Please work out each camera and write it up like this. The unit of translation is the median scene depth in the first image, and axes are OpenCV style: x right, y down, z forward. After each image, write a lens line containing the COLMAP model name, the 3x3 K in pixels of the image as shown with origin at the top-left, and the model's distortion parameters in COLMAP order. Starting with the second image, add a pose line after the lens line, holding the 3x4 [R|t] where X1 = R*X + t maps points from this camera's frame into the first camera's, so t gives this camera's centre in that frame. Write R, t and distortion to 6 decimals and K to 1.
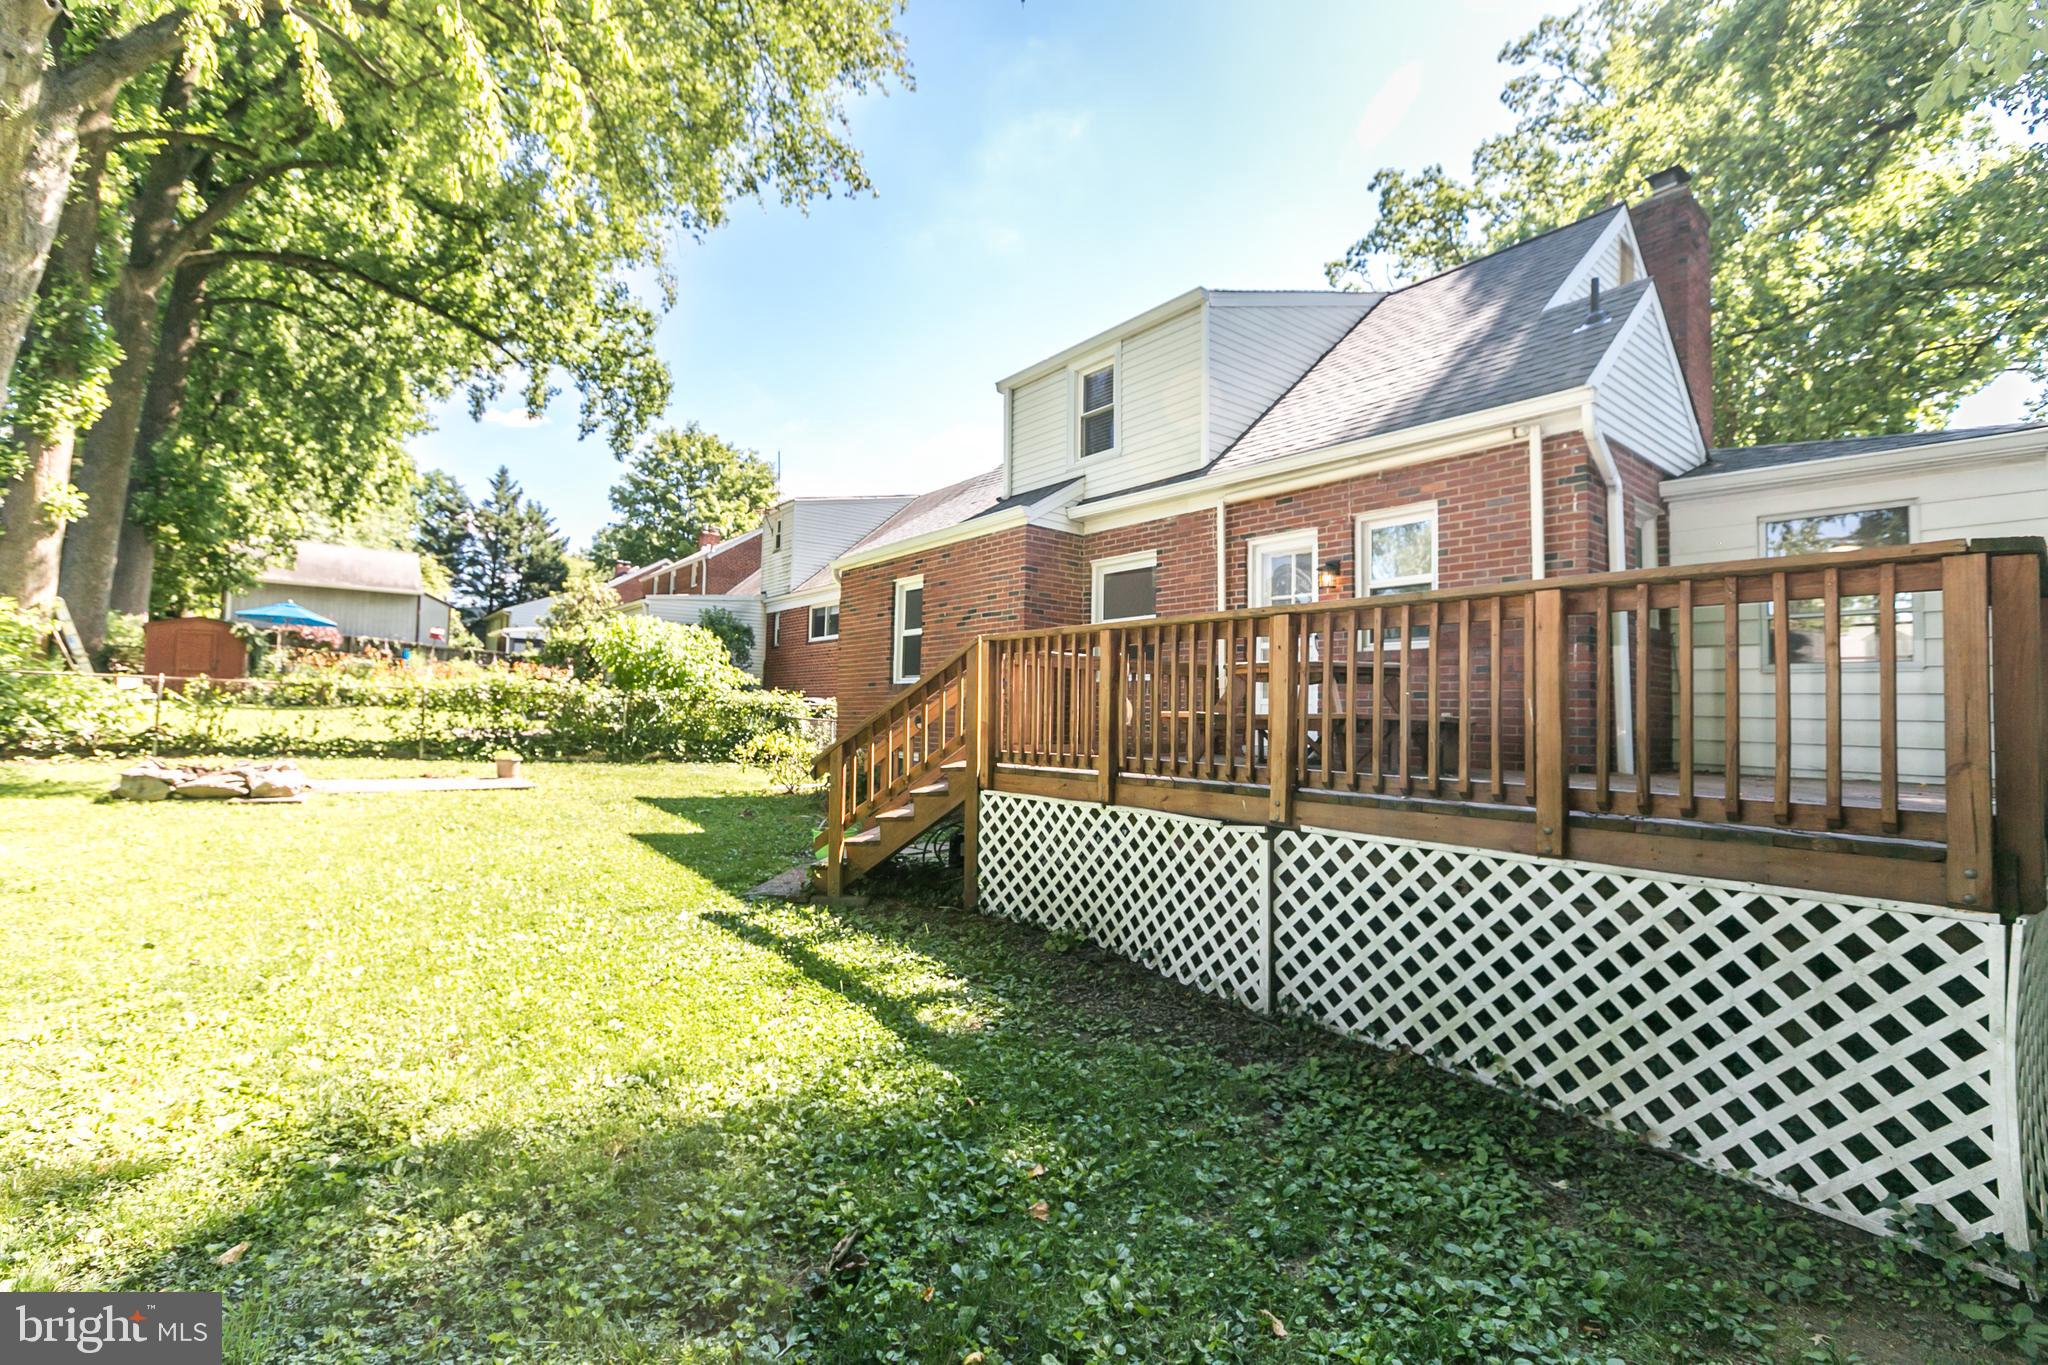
lens RADIAL K [[901.2, 0, 1018.4], [0, 901.2, 670.8], [0, 0, 1]] dist [-0.013016, 0.014603]
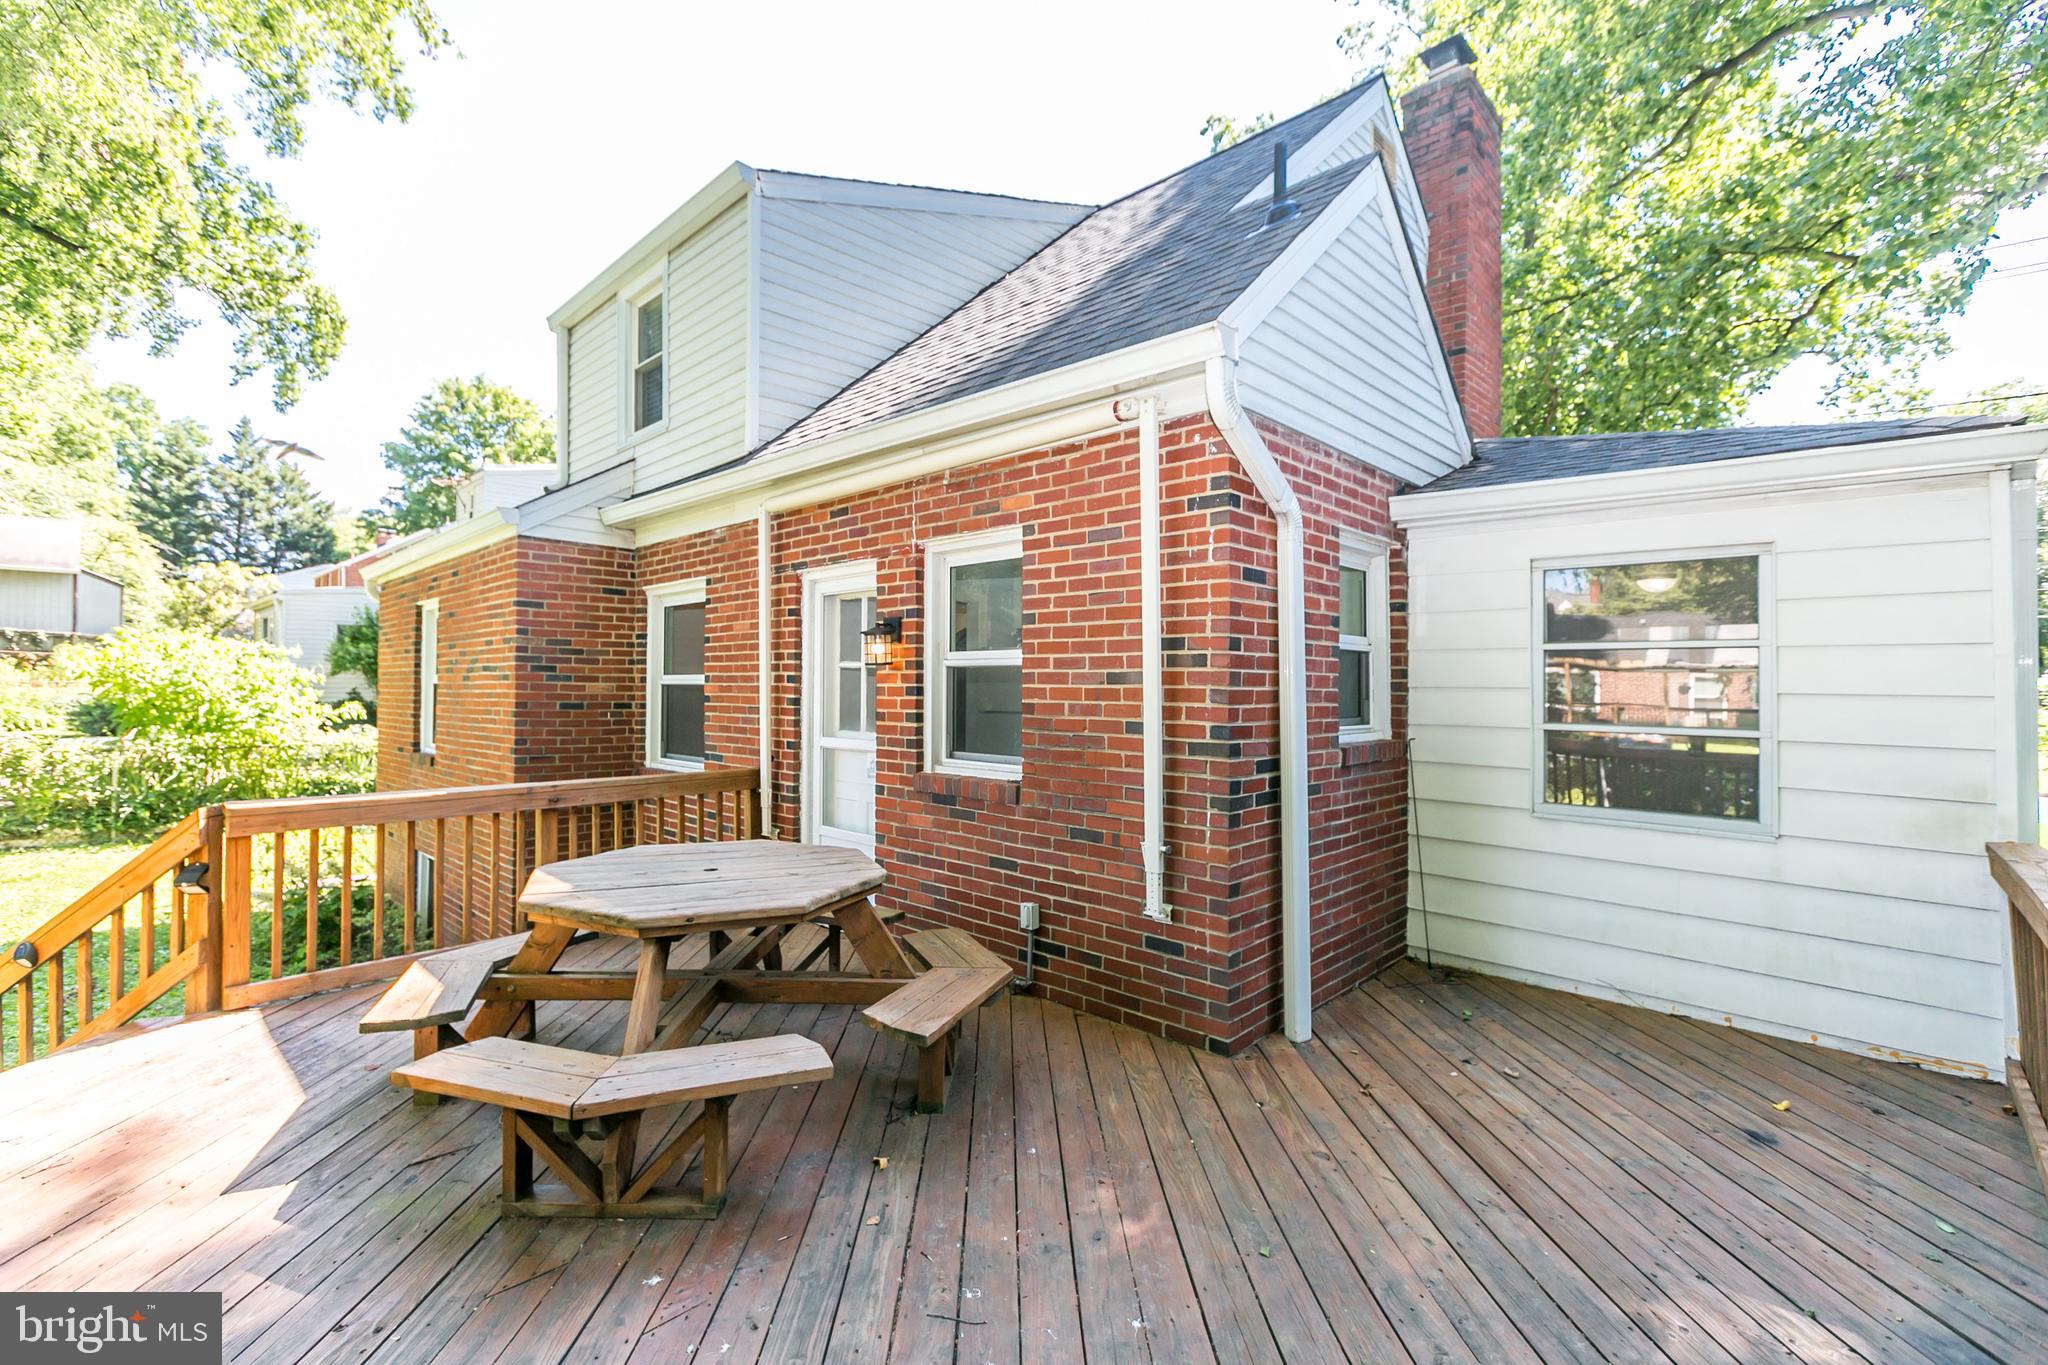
lens RADIAL K [[901.2, 0, 1018.4], [0, 901.2, 670.8], [0, 0, 1]] dist [-0.013016, 0.014603]
pose [[0.991865, -0.014126, 0.126512, 0.181619], [0.008975, 0.999111, 0.041190, -0.056501], [-0.126981, -0.039719, 0.991110, 0.199719]]
